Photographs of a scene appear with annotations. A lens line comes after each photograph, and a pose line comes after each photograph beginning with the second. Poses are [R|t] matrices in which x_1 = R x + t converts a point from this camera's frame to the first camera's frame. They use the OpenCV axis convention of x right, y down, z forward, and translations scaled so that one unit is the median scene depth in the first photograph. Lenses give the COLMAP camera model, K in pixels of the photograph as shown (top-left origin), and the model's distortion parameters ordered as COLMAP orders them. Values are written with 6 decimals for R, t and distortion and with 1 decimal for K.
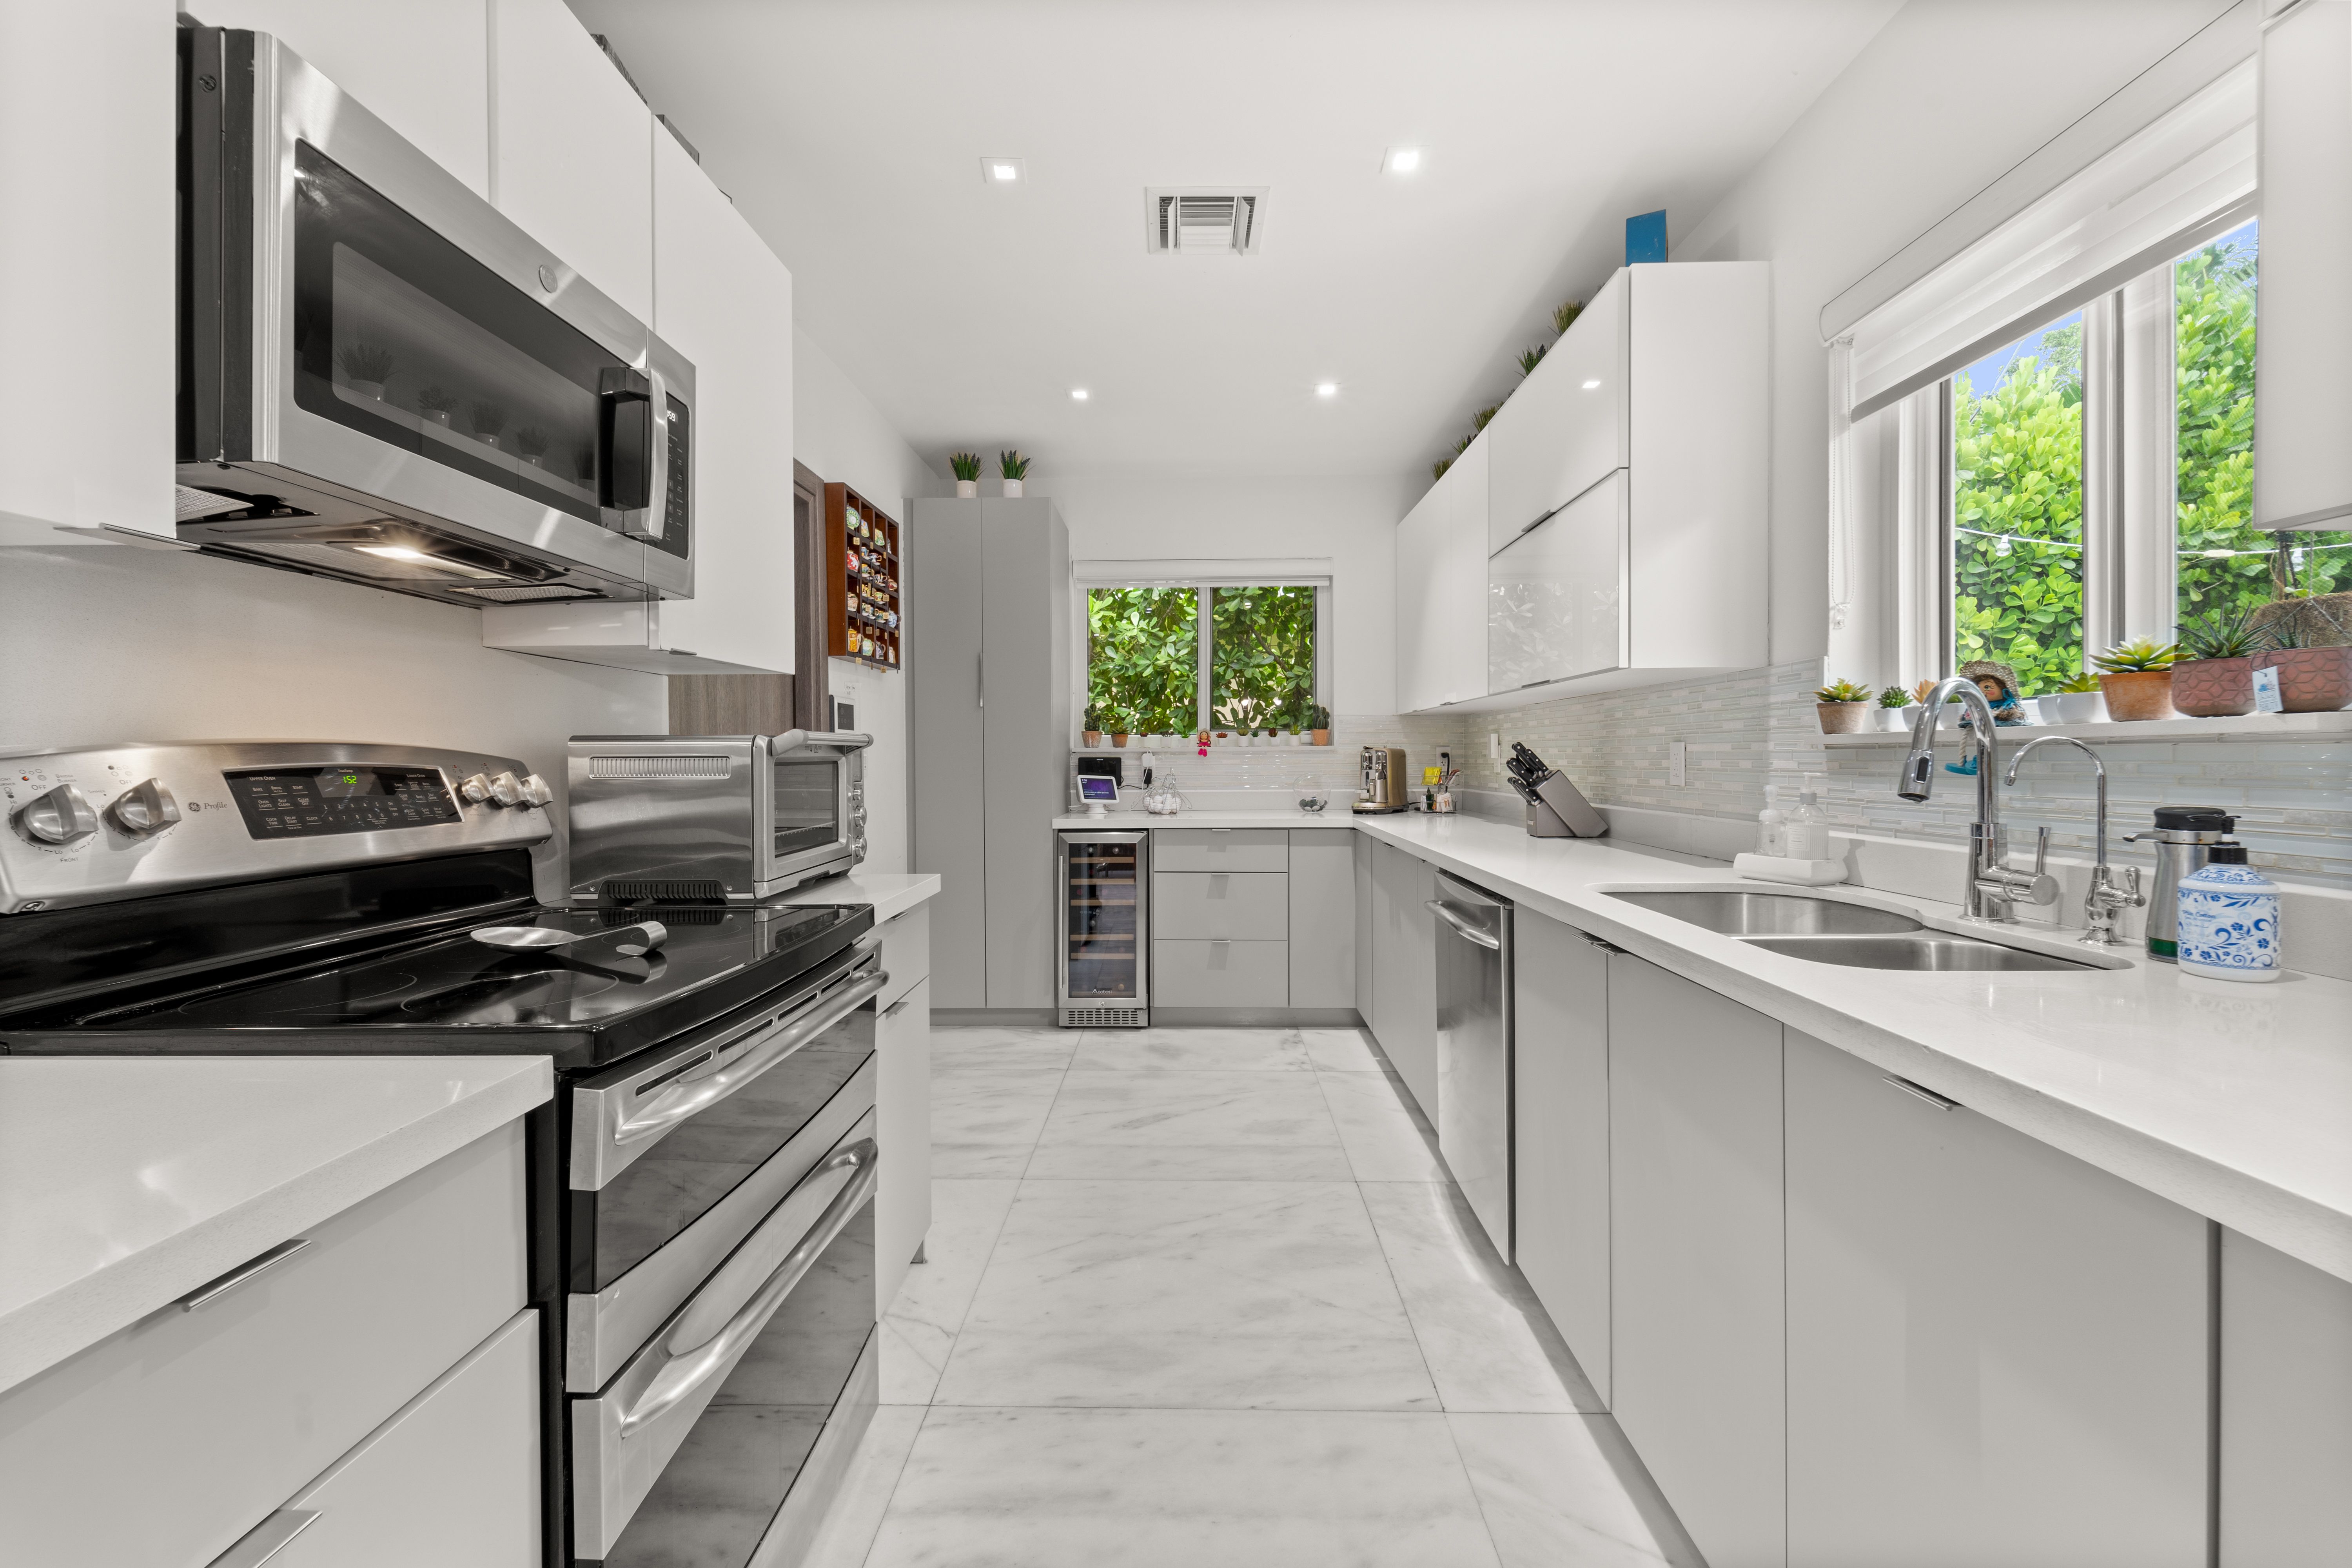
lens RADIAL K [[956.9, 0, 1178.1], [0, 956.9, 772.4], [0, 0, 1]] dist [-0.000302, -0.000104]
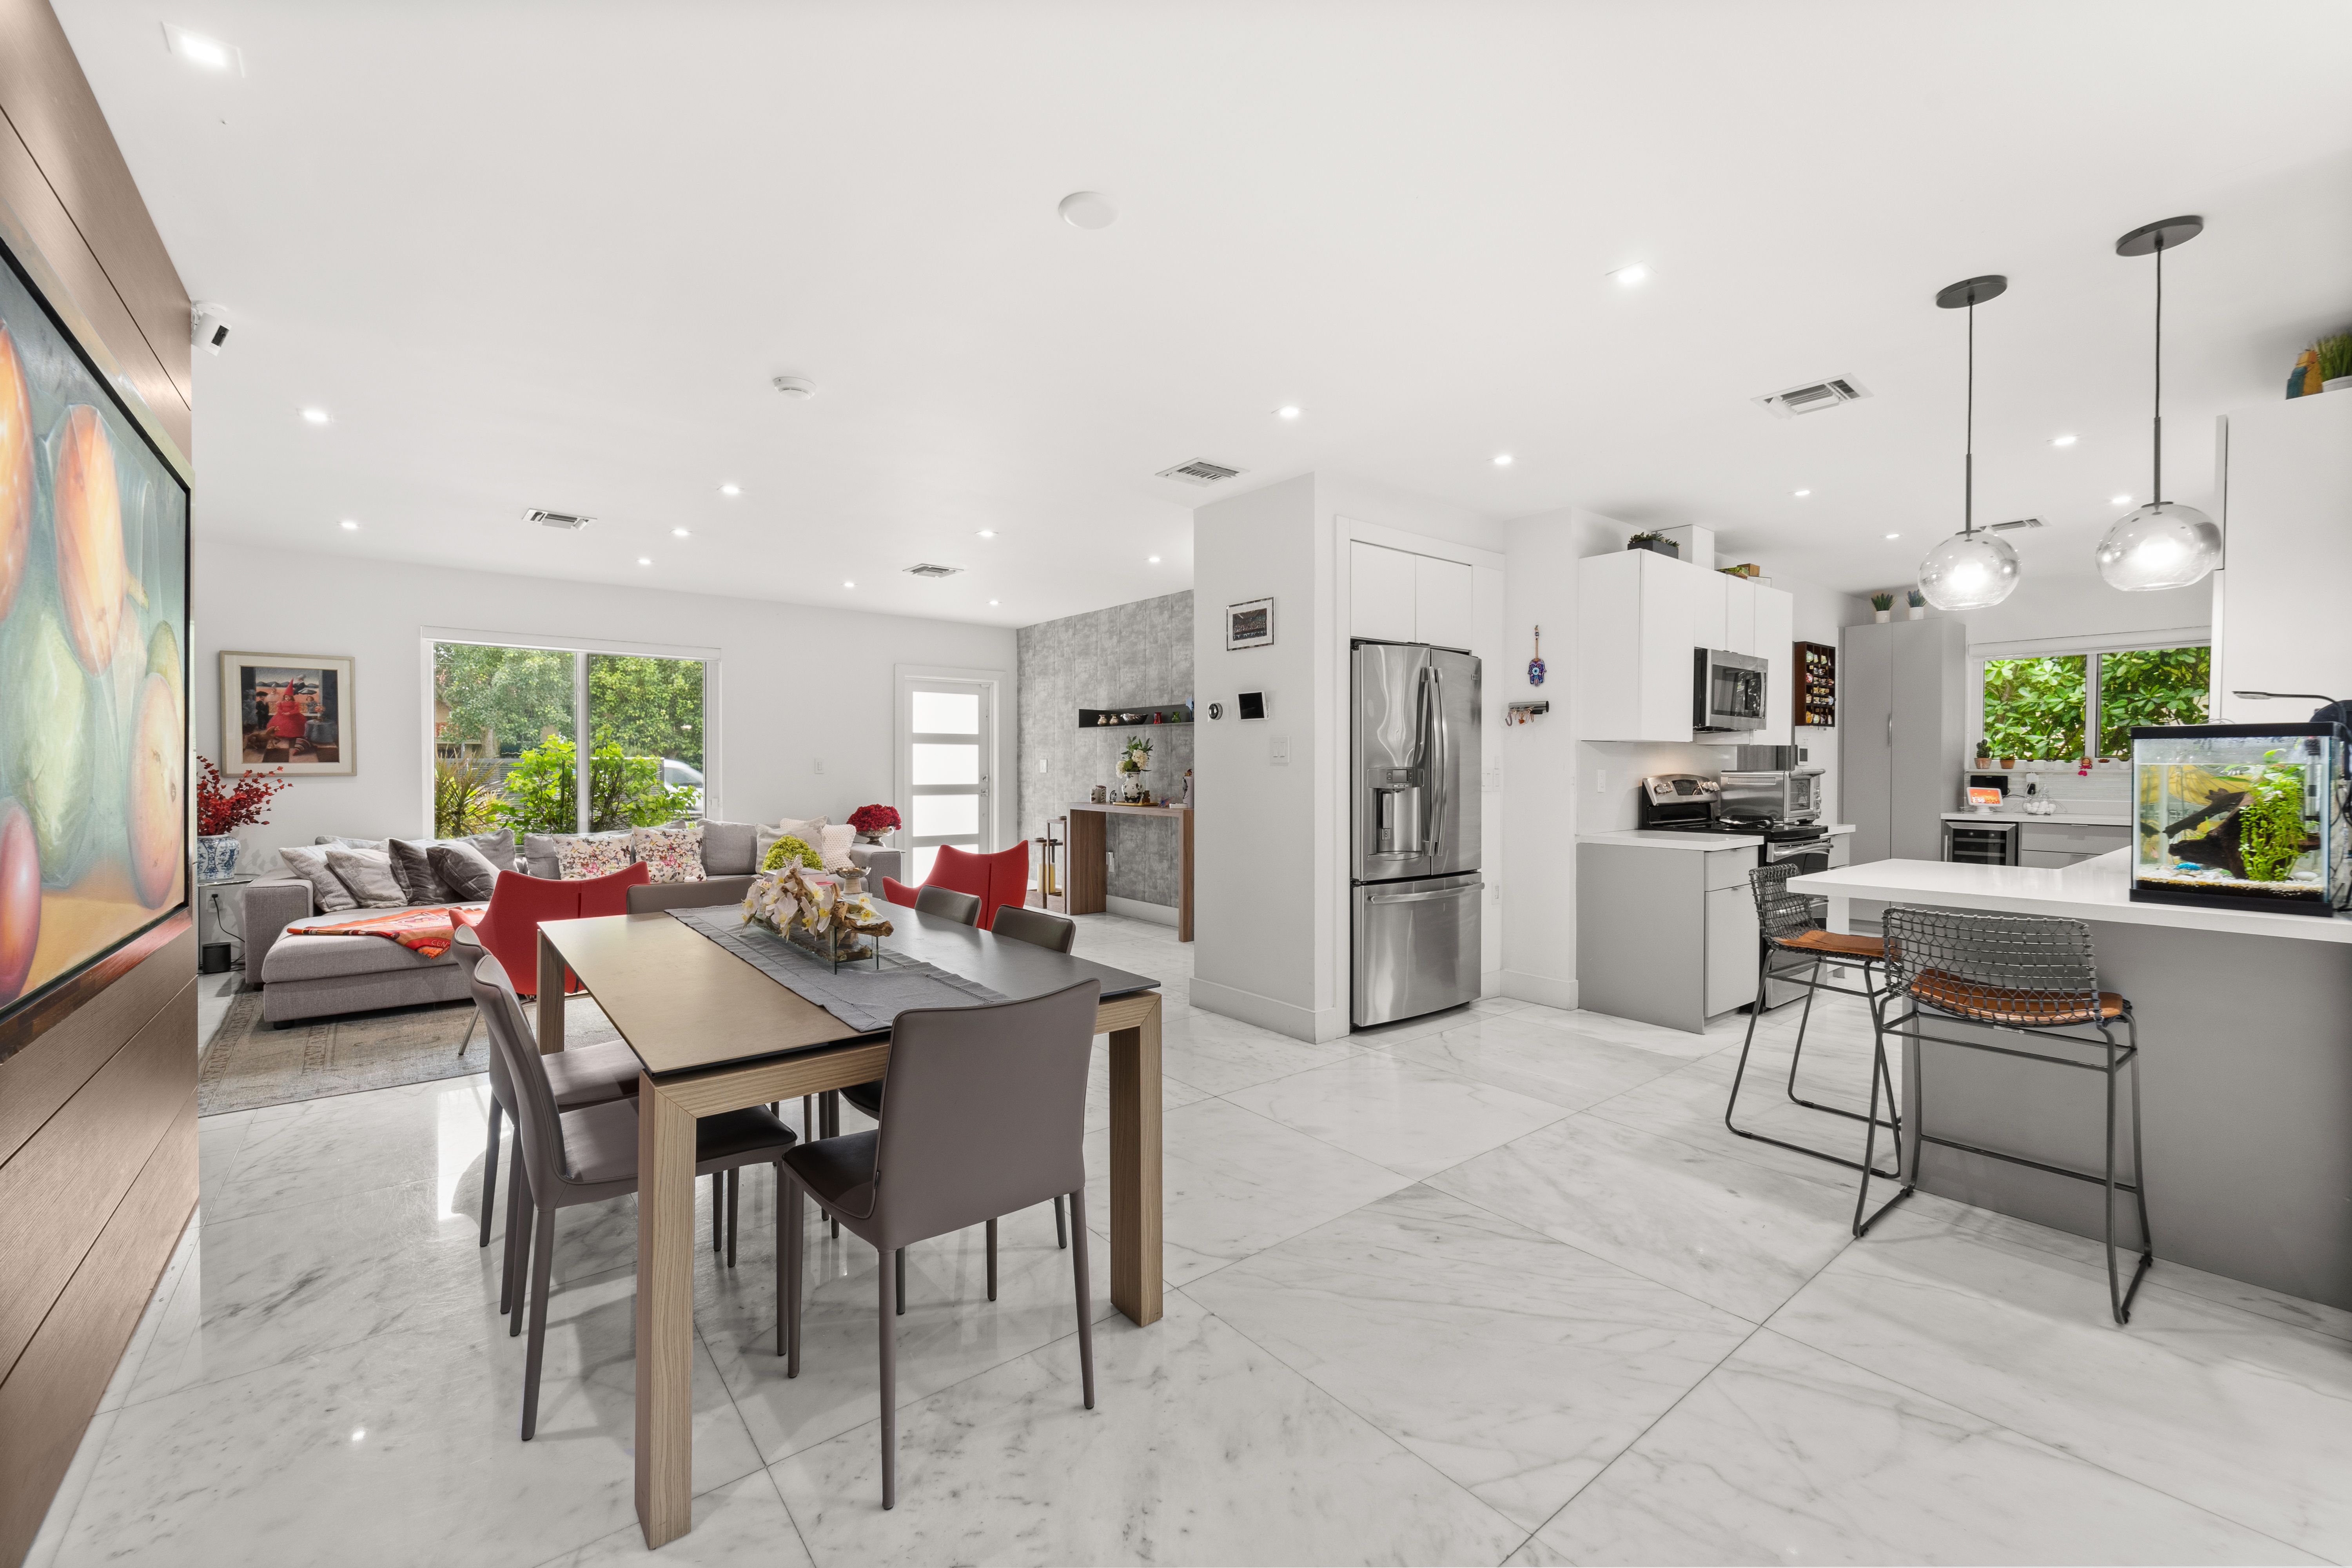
lens RADIAL K [[956.9, 0, 1178.1], [0, 956.9, 772.4], [0, 0, 1]] dist [-0.000302, -0.000104]
pose [[0.639873, 0.011957, -0.768387, 0.374438], [-0.016155, 0.999867, 0.002106, -0.004374], [0.768310, 0.011066, 0.639982, -1.360843]]
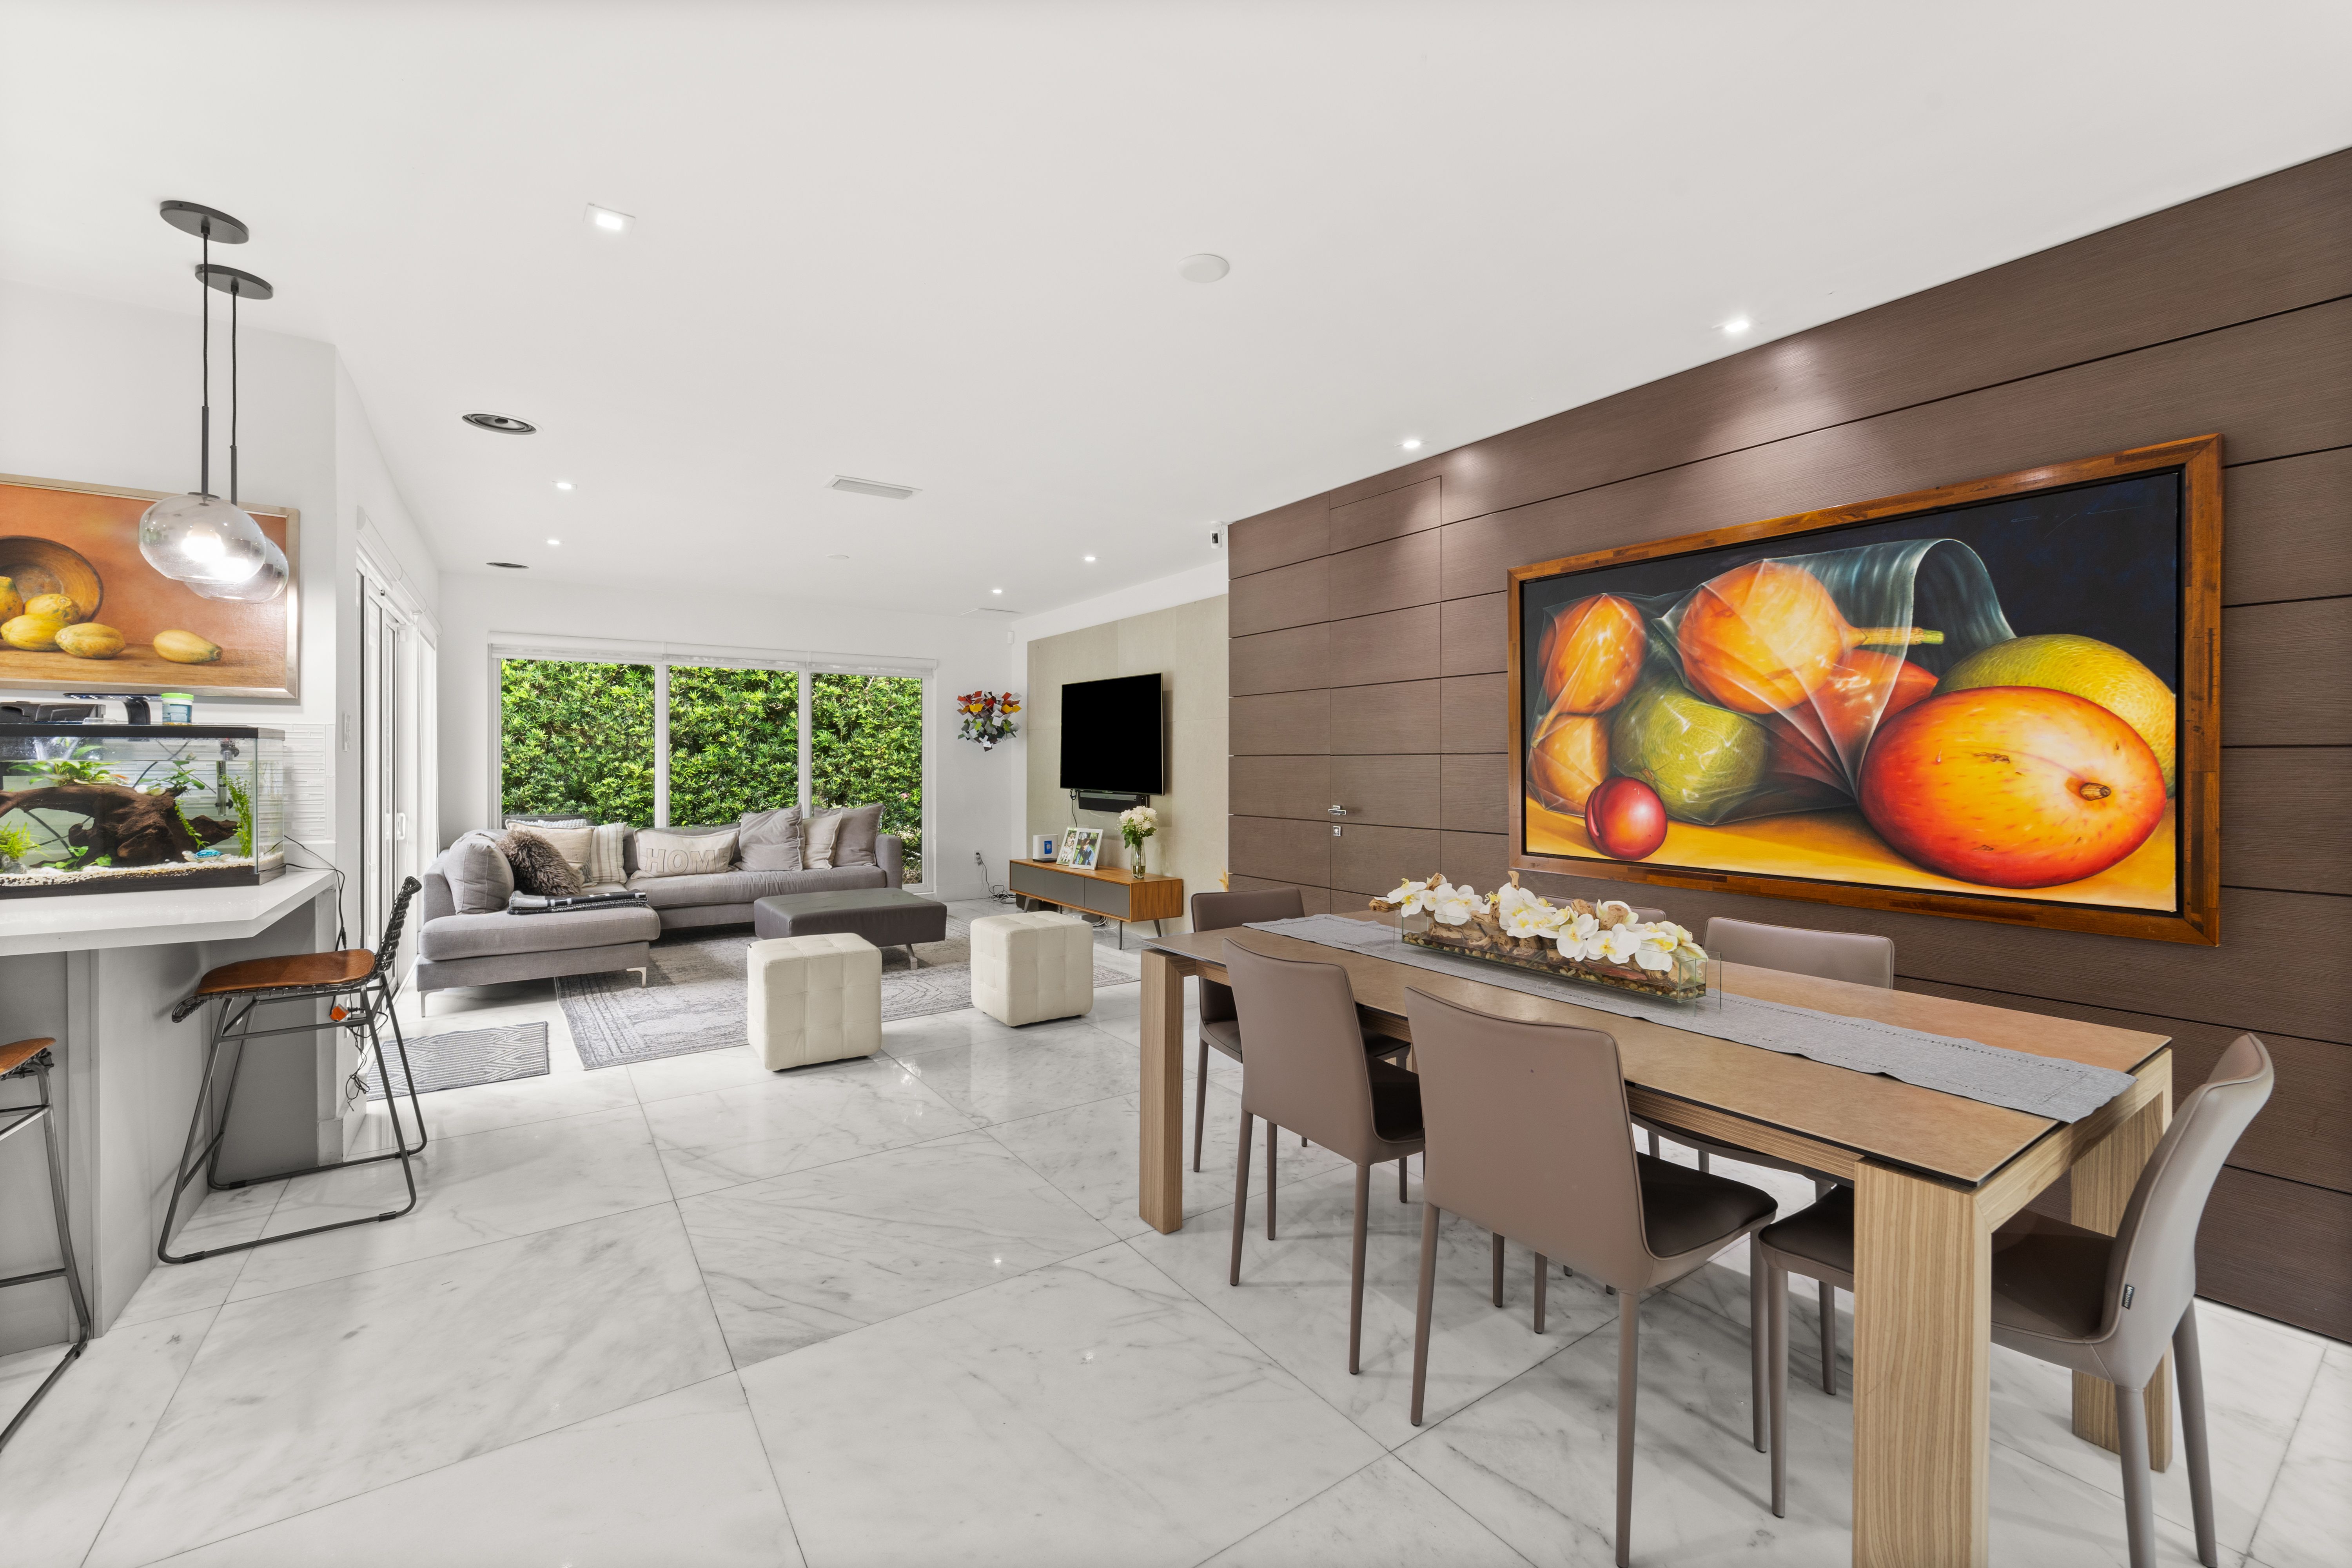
lens RADIAL K [[945.2, 0, 1176.5], [0, 945.2, 764.6], [0, 0, 1]] dist [0.001480, -0.000074]
pose [[-0.584773, 0.003151, 0.811191, -0.816329], [0.015151, 0.999860, 0.007038, -0.011636], [-0.811056, 0.016406, -0.584739, -0.497054]]
